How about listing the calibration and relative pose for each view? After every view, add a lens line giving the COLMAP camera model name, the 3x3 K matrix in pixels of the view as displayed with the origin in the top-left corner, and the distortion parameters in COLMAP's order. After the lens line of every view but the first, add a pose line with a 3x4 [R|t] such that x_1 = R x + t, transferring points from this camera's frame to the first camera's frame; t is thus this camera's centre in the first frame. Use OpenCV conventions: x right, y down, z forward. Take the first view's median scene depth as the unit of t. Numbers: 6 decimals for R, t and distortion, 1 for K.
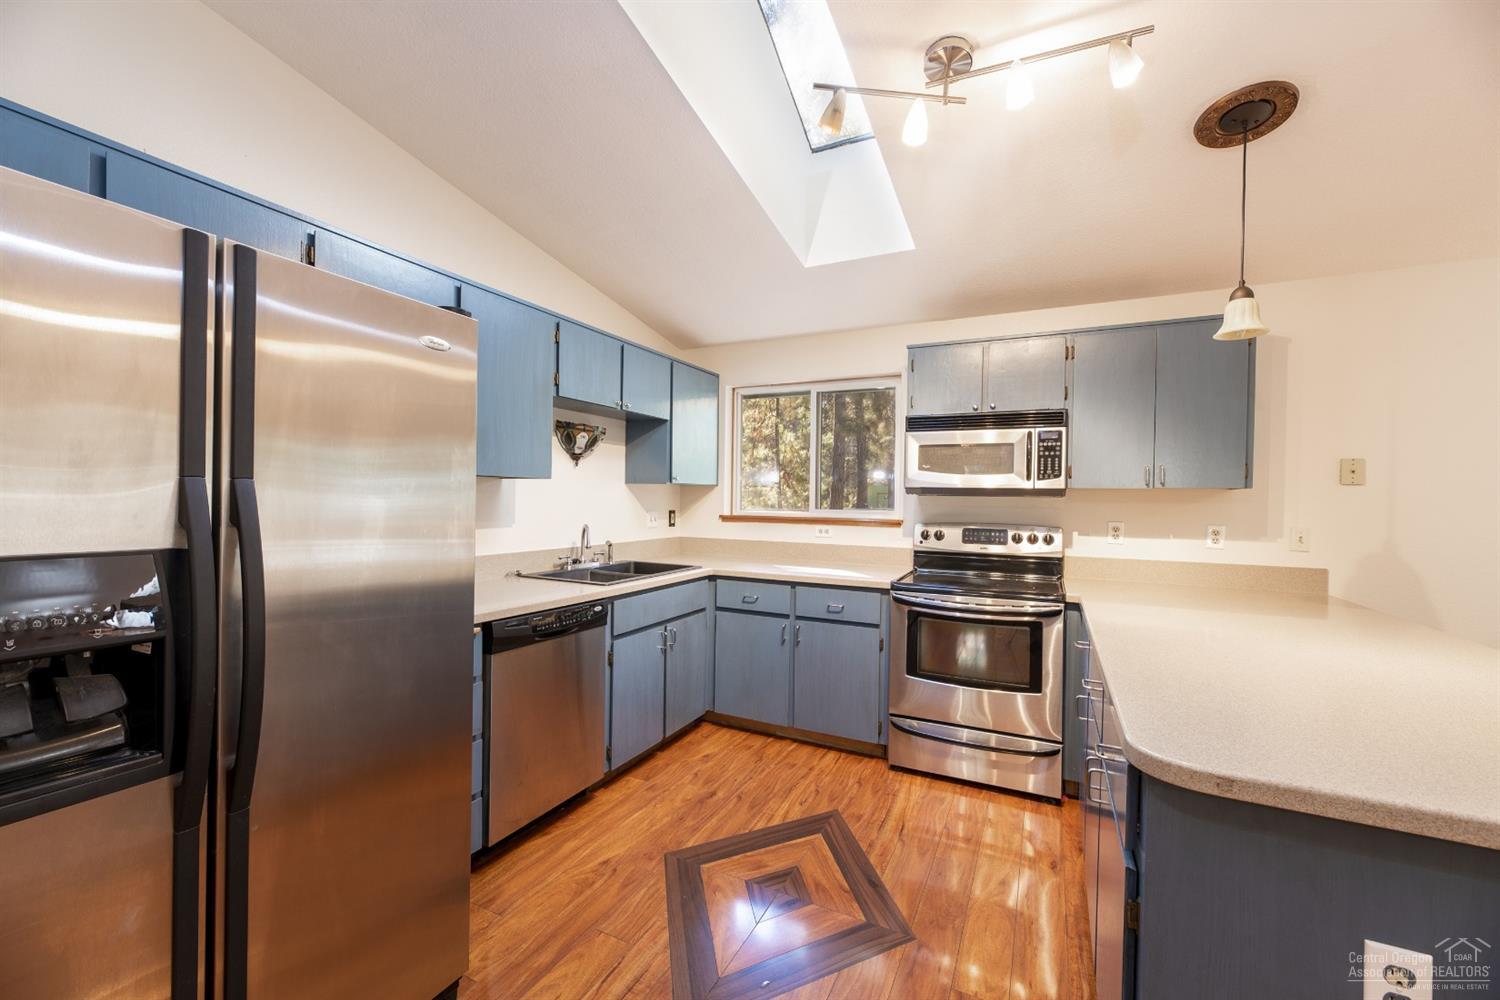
lens RADIAL K [[596.7, 0, 742.4], [0, 596.7, 498.0], [0, 0, 1]] dist [0.000669, 0.000798]
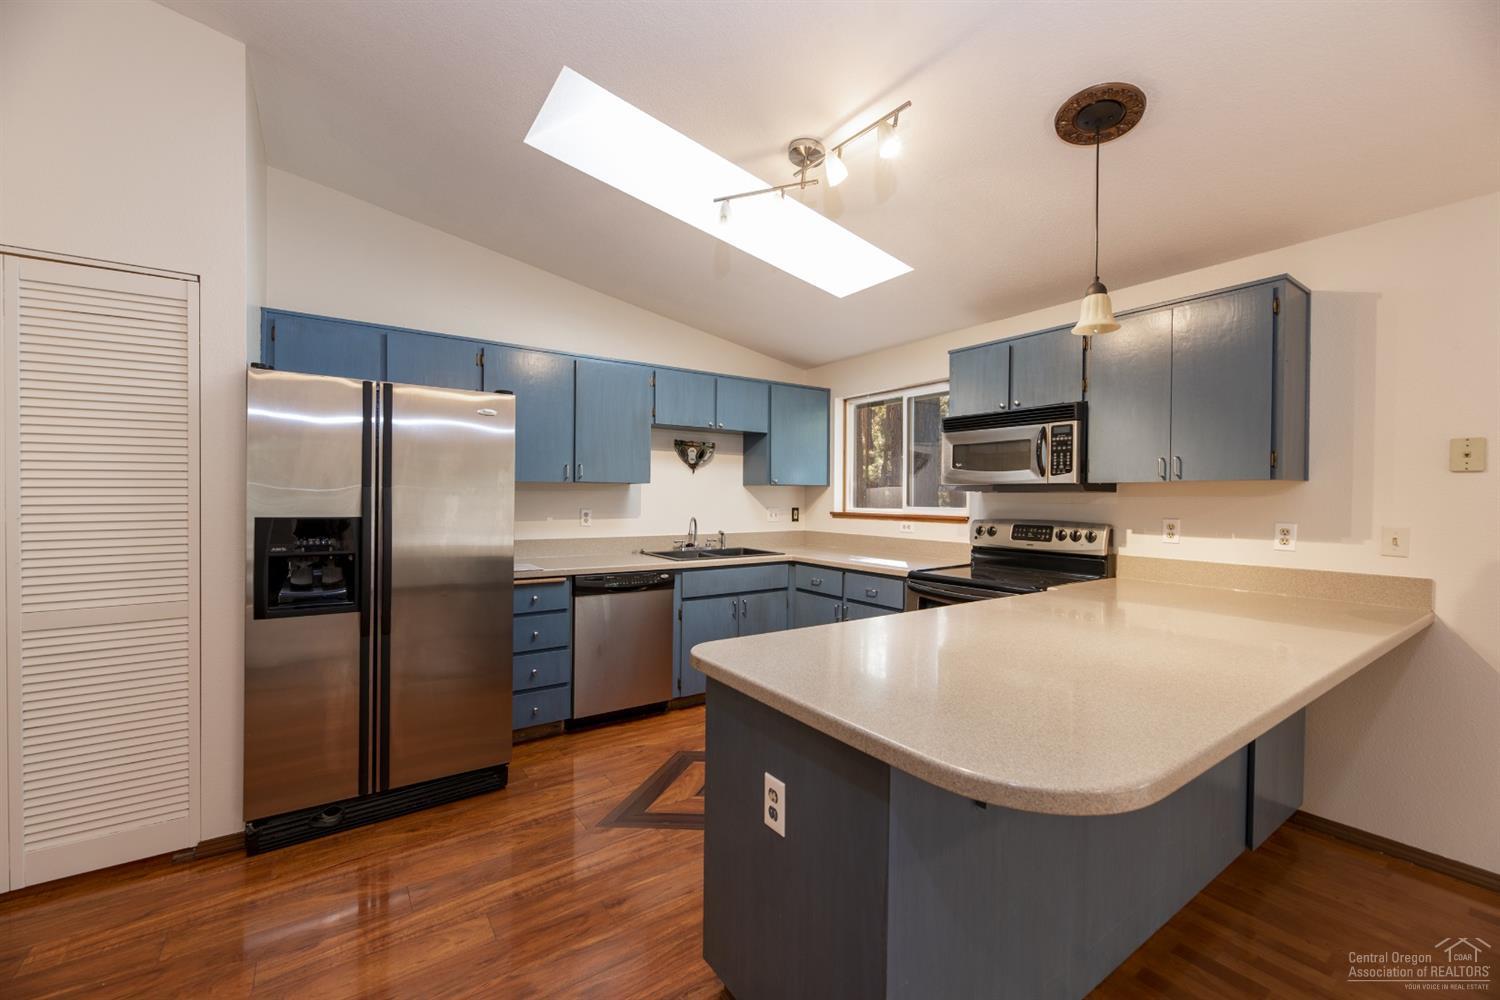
lens RADIAL K [[596.7, 0, 745.4], [0, 596.7, 496.6], [0, 0, 1]] dist [0.000669, 0.000798]
pose [[0.877313, -0.007972, -0.479852, 0.487370], [0.005083, 0.999960, -0.007318, 0.009230], [0.479891, 0.003981, 0.877319, -0.108655]]
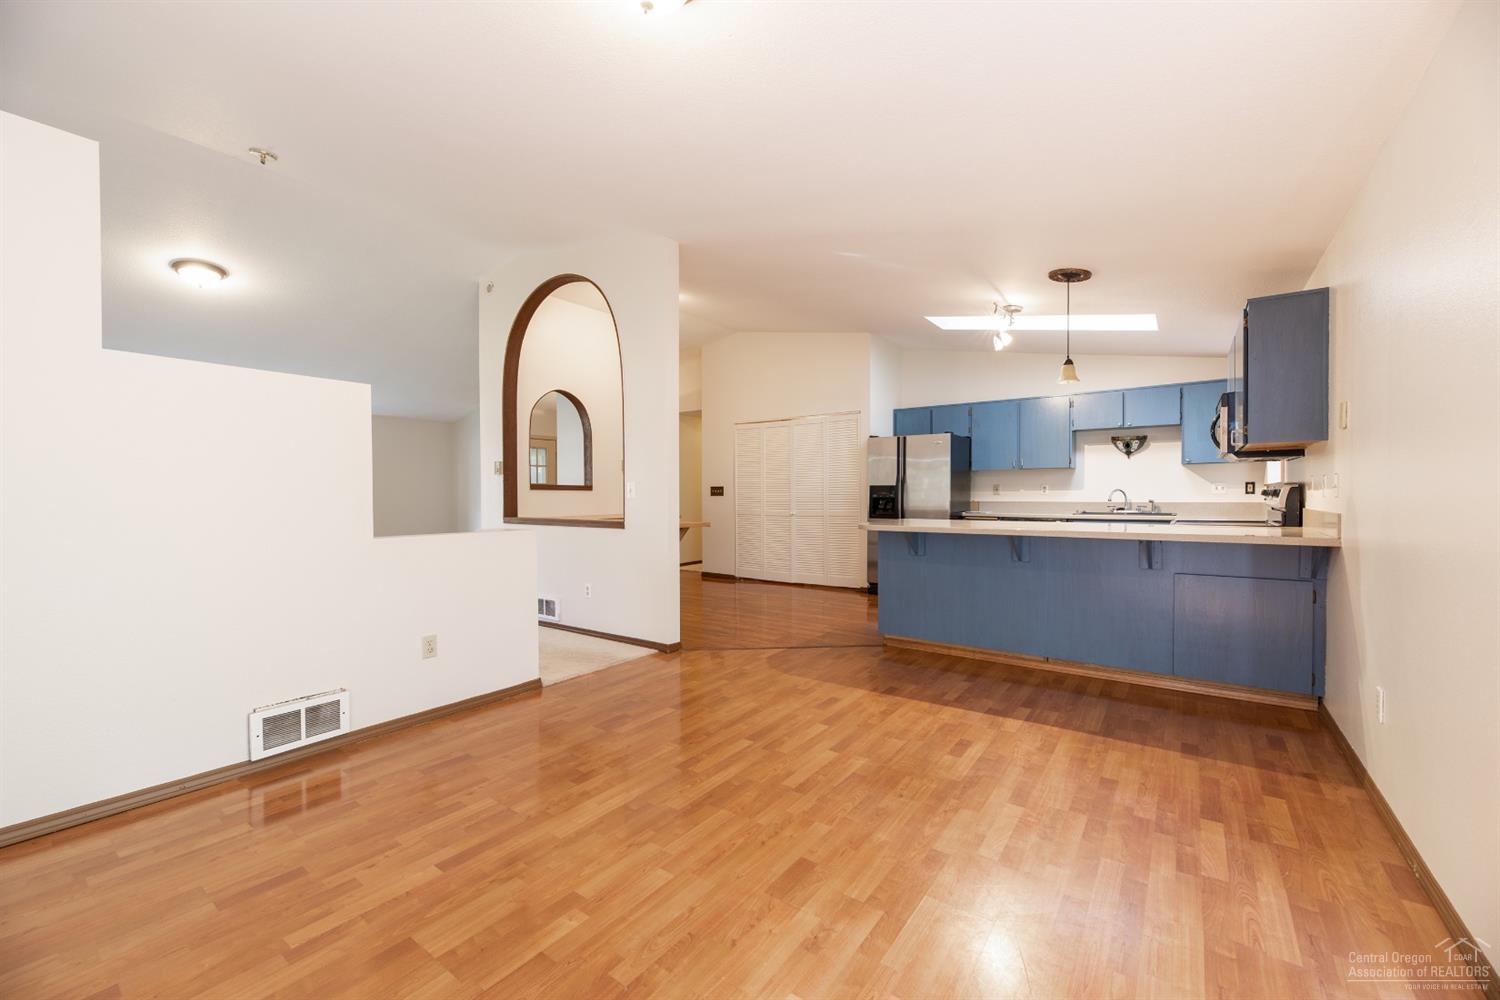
lens RADIAL K [[596.7, 0, 749.5], [0, 596.7, 499.7], [0, 0, 1]] dist [0.000669, 0.000798]
pose [[-0.139131, -0.003670, -0.990267, 1.847438], [0.002422, 0.999989, -0.004047, 0.085106], [0.990271, -0.002961, -0.139121, 0.096289]]
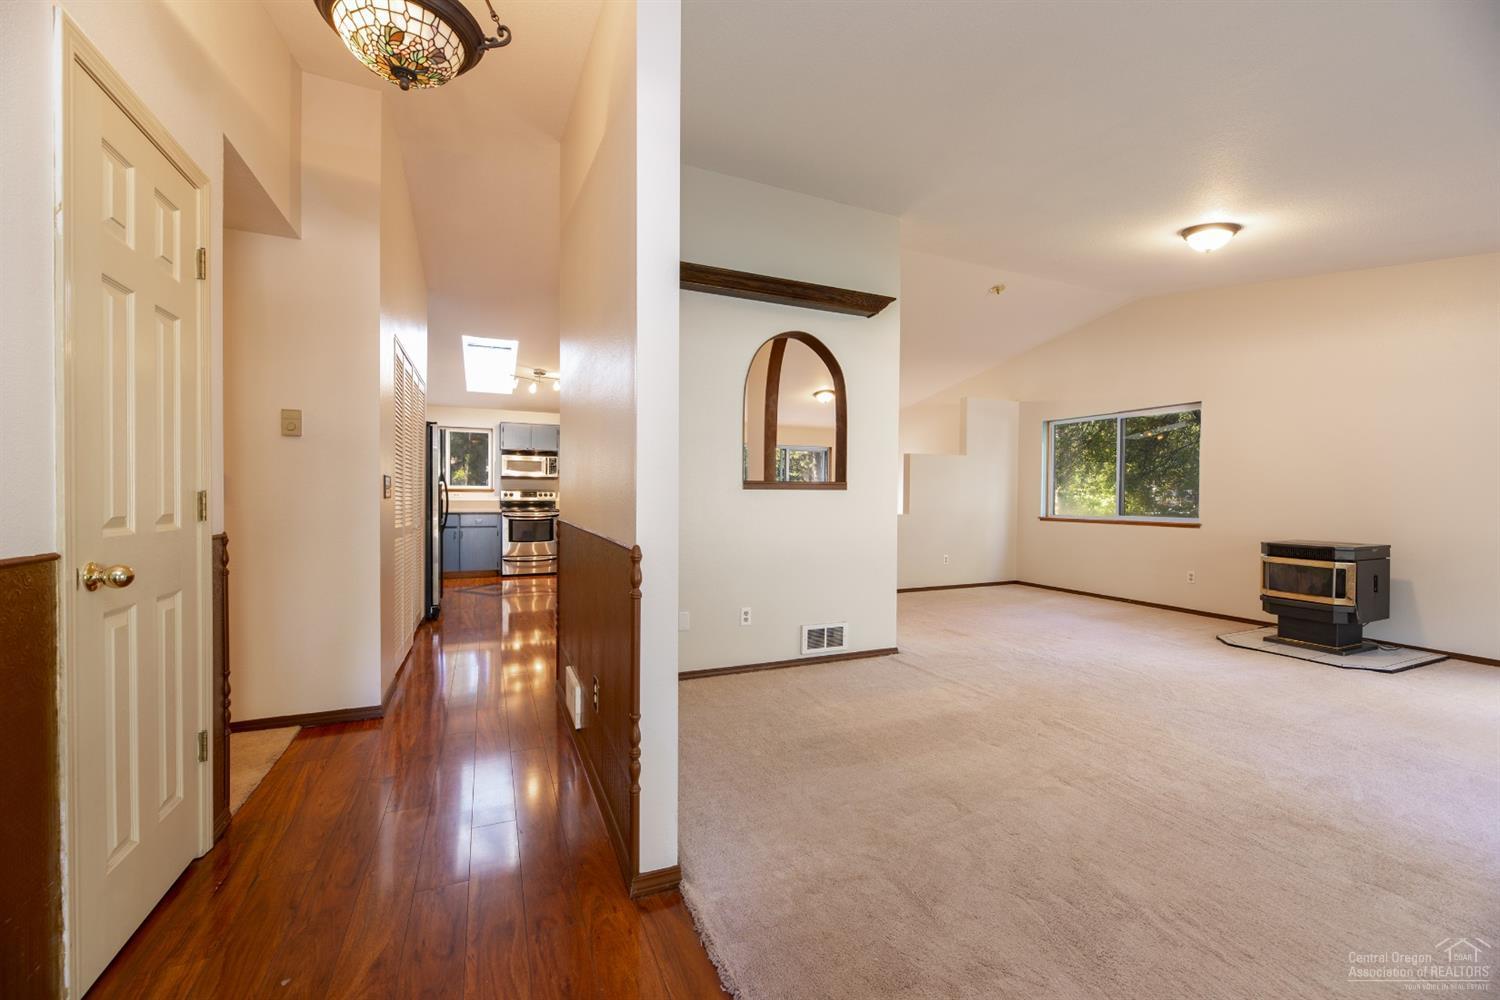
lens RADIAL K [[596.7, 0, 751.4], [0, 596.7, 498.8], [0, 0, 1]] dist [0.000669, 0.000798]
pose [[0.634388, -0.011651, 0.772927, -1.090583], [-0.000352, 0.999882, 0.015361, 0.044022], [-0.773015, -0.010017, 0.634309, -1.560764]]
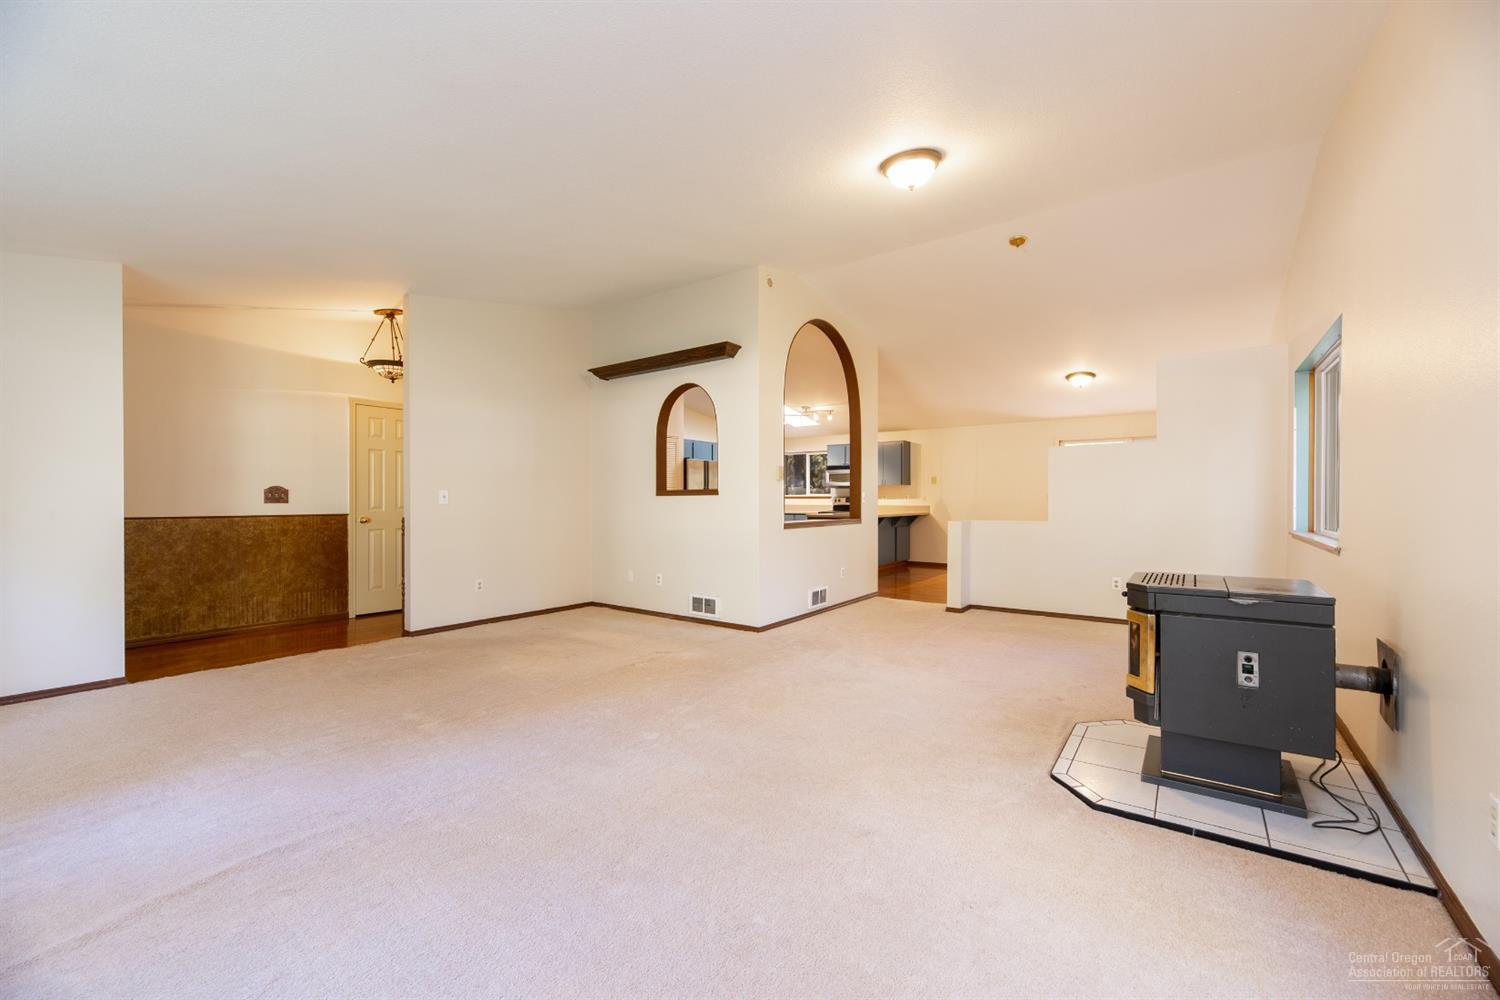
lens RADIAL K [[596.7, 0, 748.2], [0, 596.7, 501.4], [0, 0, 1]] dist [0.000669, 0.000798]
pose [[0.984813, -0.015372, -0.172935, 0.436413], [0.015564, 0.999879, -0.000246, 0.066040], [0.172918, -0.002449, 0.984933, -2.546635]]
